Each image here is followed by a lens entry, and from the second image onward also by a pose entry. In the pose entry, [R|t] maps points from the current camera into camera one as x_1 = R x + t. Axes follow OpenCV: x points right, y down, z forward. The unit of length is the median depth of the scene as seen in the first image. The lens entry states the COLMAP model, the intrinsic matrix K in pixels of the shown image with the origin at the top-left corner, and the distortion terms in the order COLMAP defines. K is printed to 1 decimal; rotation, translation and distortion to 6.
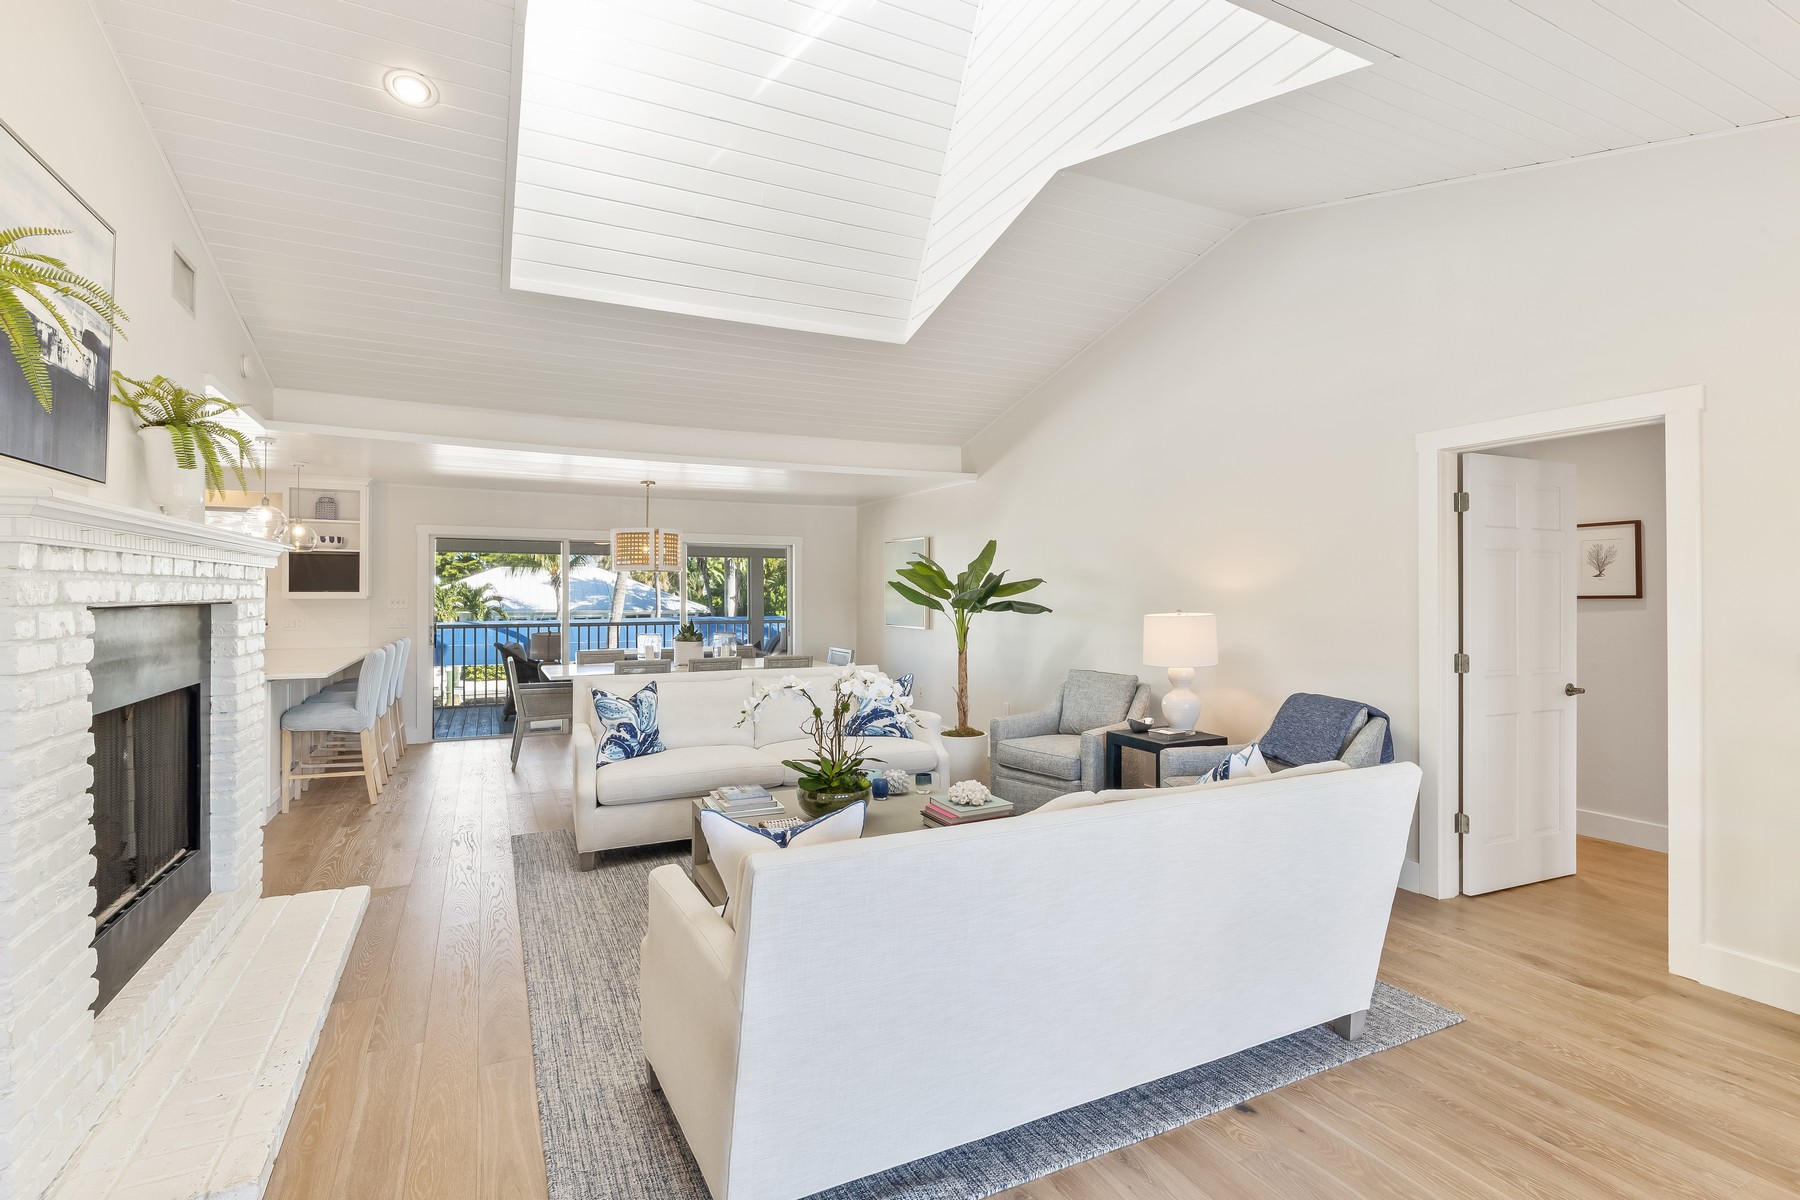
lens RADIAL K [[860.6, 0, 900.0], [0, 860.6, 600.0], [0, 0, 1]] dist [0.000582, -0.000236]
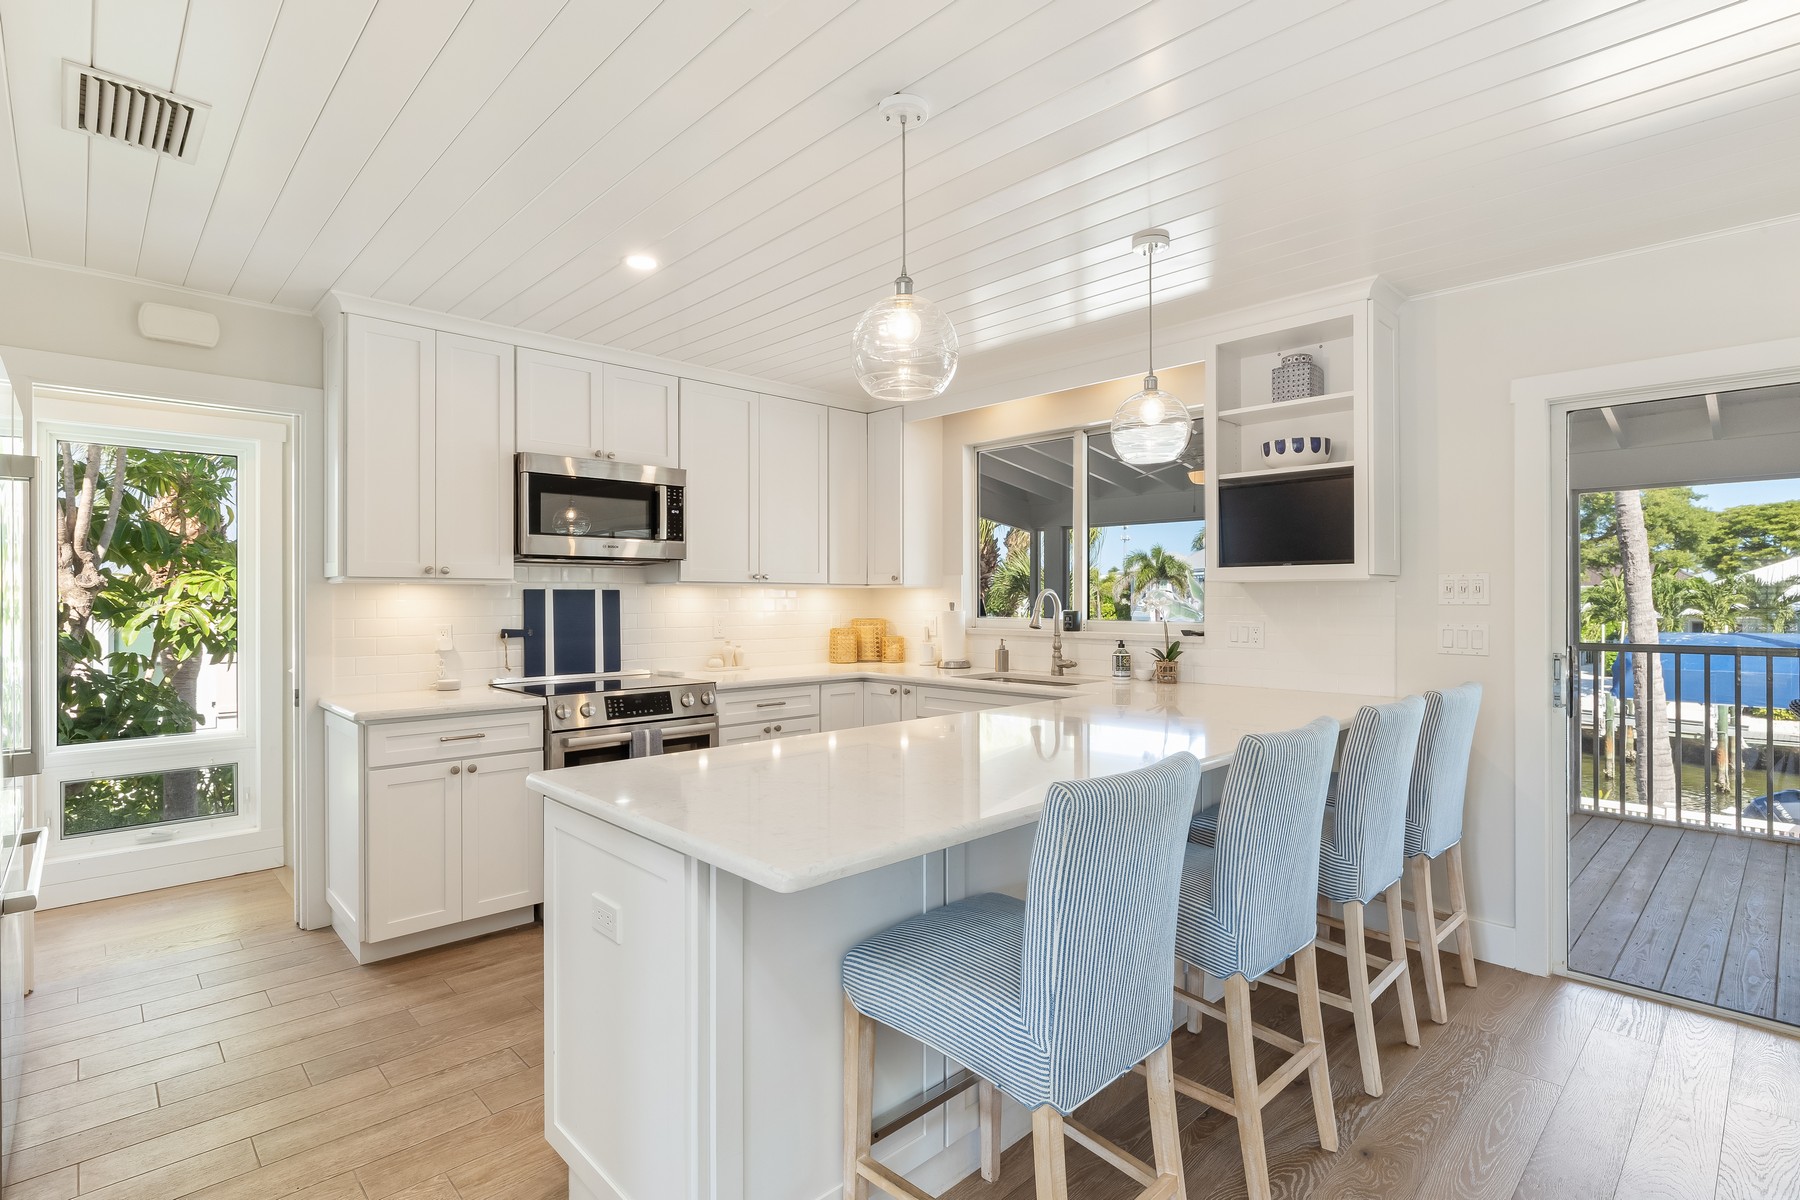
lens RADIAL K [[860.6, 0, 900.0], [0, 860.6, 600.0], [0, 0, 1]] dist [0.000582, -0.000236]
pose [[0.312595, -0.003284, -0.949881, -0.287176], [0.000461, 0.999994, -0.003305, 0.008555], [0.949886, 0.000596, 0.312595, 0.622393]]
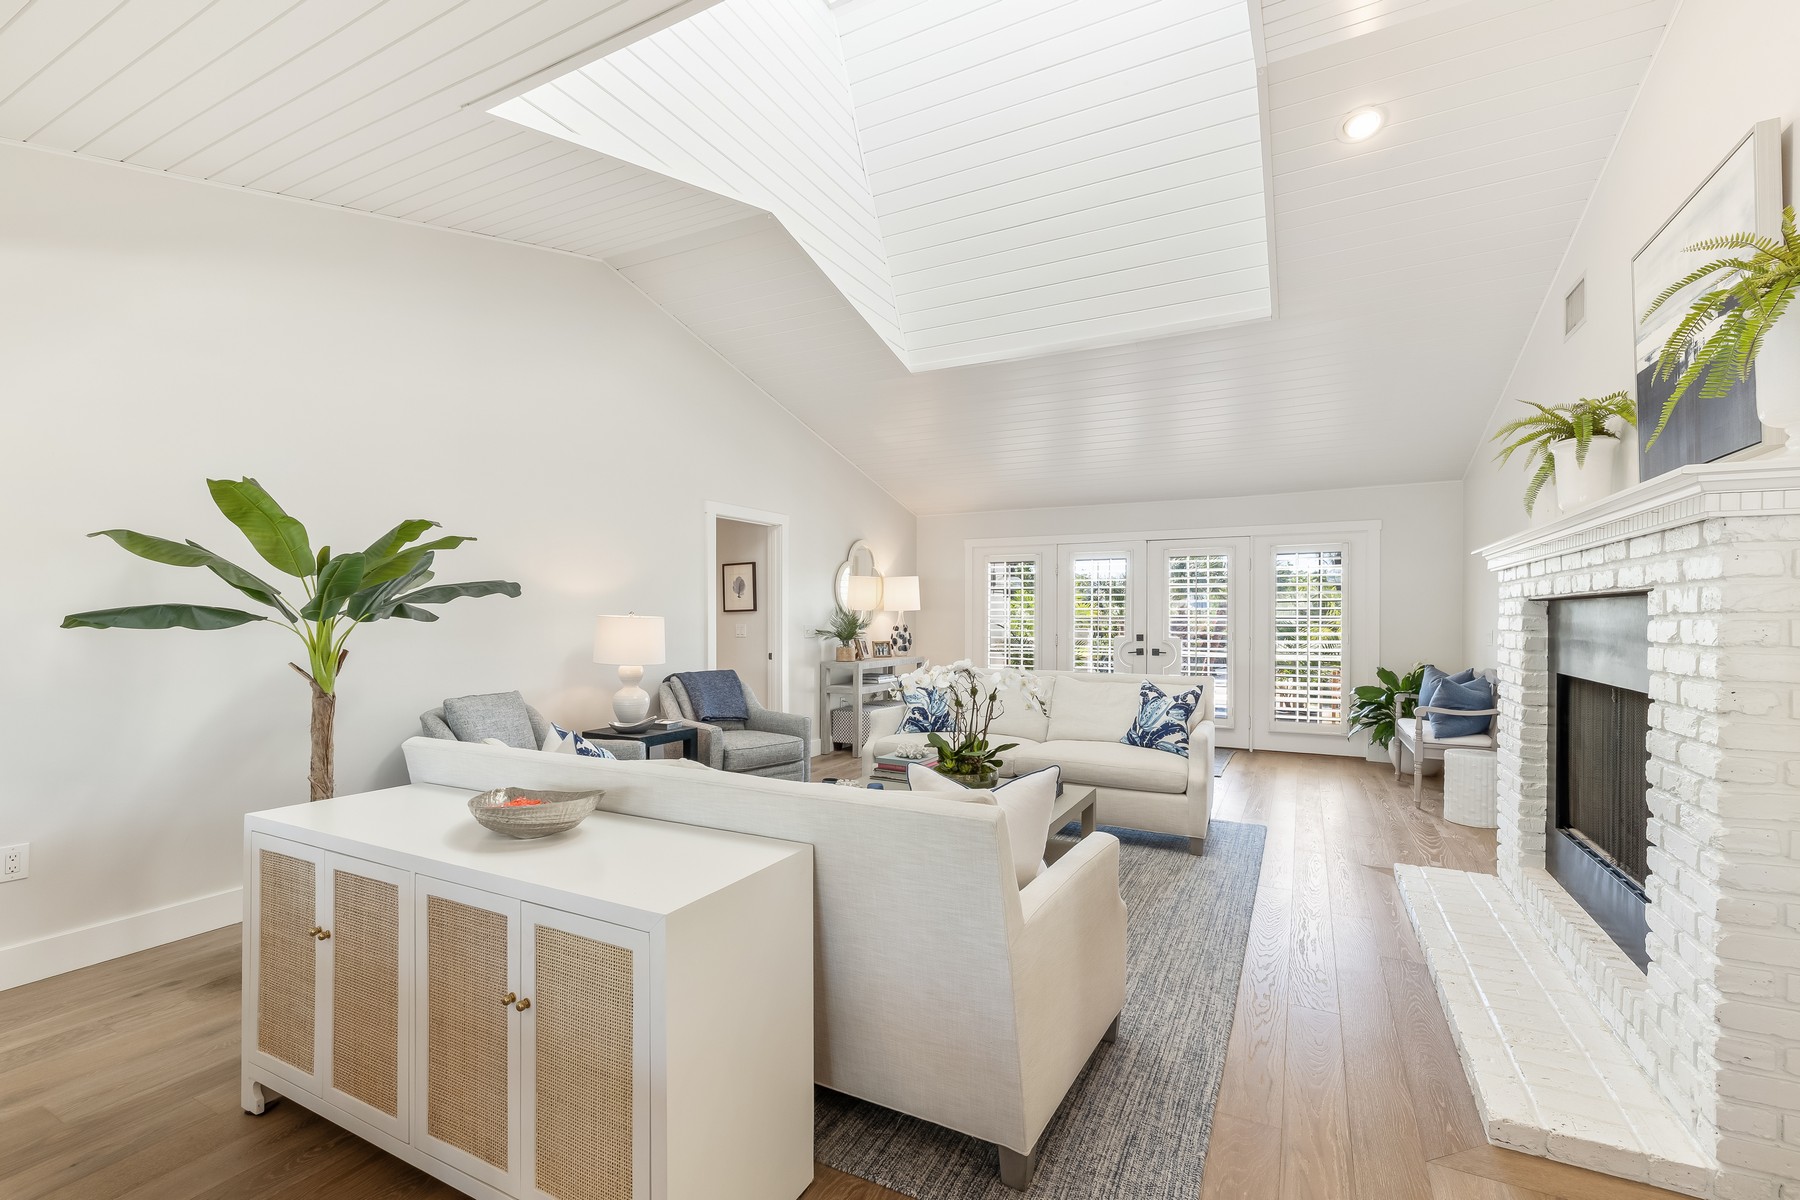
lens RADIAL K [[776.8, 0, 896.6], [0, 776.8, 620.1], [0, 0, 1]] dist [0.000873, 0.000180]
pose [[-0.596245, -0.007709, 0.802766, -1.005704], [0.001197, 0.999944, 0.010492, 0.021867], [-0.802802, 0.007217, -0.596202, 2.039696]]
